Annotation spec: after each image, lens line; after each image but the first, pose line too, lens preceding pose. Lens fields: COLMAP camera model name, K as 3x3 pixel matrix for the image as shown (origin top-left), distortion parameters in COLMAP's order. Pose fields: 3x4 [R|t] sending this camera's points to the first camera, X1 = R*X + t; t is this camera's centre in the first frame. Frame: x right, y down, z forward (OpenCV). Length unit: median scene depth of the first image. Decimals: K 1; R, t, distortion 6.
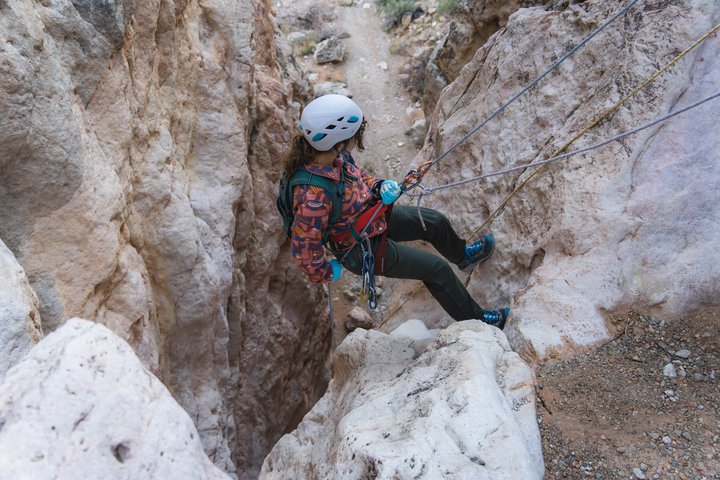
lens RADIAL K [[570.3, 0, 359.5], [0, 570.3, 238.2], [0, 0, 1]] dist [-0.010714, -0.001771]
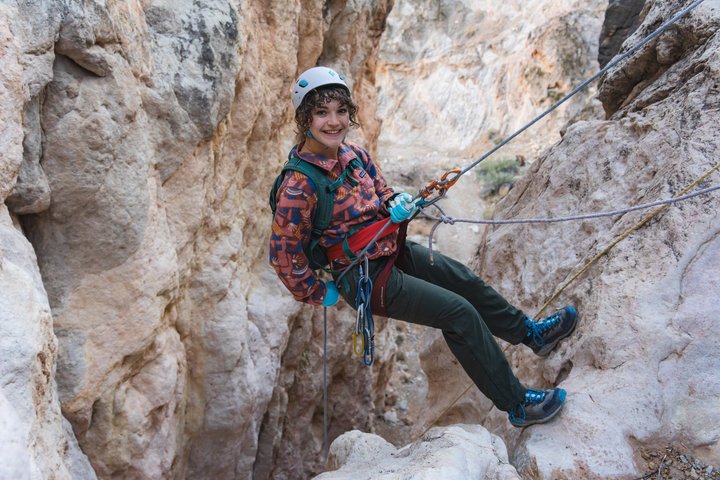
lens RADIAL K [[570.3, 0, 360.1], [0, 570.3, 240.1], [0, 0, 1]] dist [-0.010714, -0.001771]
pose [[0.975123, 0.154026, -0.159409, 0.071903], [-0.190312, 0.950452, -0.245808, 0.068328], [0.113650, 0.270031, 0.956121, 0.059265]]
